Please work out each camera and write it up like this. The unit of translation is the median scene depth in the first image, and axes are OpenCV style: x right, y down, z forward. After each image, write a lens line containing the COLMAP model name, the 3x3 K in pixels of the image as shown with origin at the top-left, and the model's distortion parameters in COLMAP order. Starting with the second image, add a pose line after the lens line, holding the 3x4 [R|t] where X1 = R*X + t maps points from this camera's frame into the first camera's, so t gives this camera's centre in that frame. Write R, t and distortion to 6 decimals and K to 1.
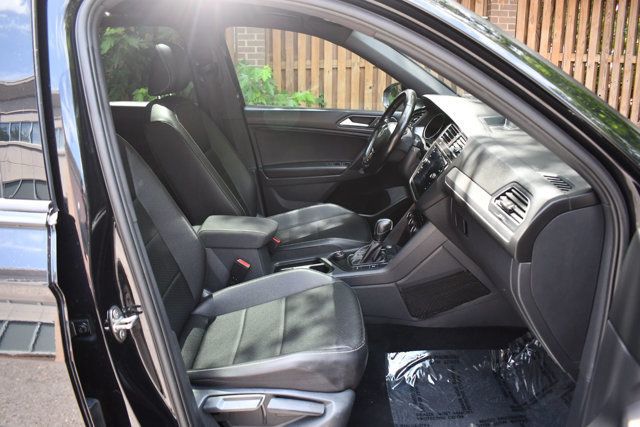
lens RADIAL K [[480.5, 0, 320.0], [0, 480.5, 213.5], [0, 0, 1]] dist [-0.068621, 0.001235]
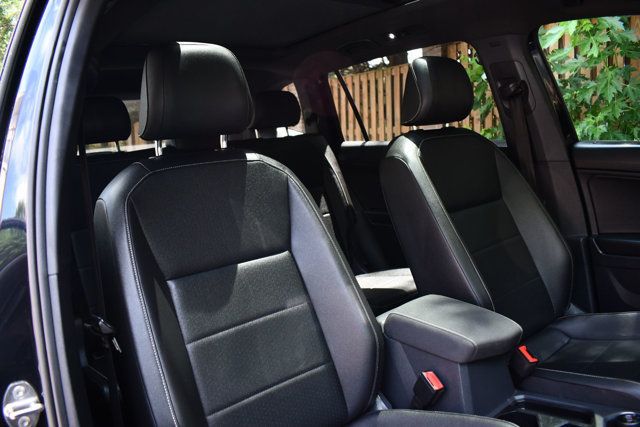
lens RADIAL K [[480.5, 0, 320.0], [0, 480.5, 213.5], [0, 0, 1]] dist [-0.068621, 0.001235]
pose [[0.592474, 0.030646, -0.805006, 0.211178], [-0.140805, 0.987833, -0.066025, -0.041517], [0.793189, 0.152467, 0.589581, 0.445876]]
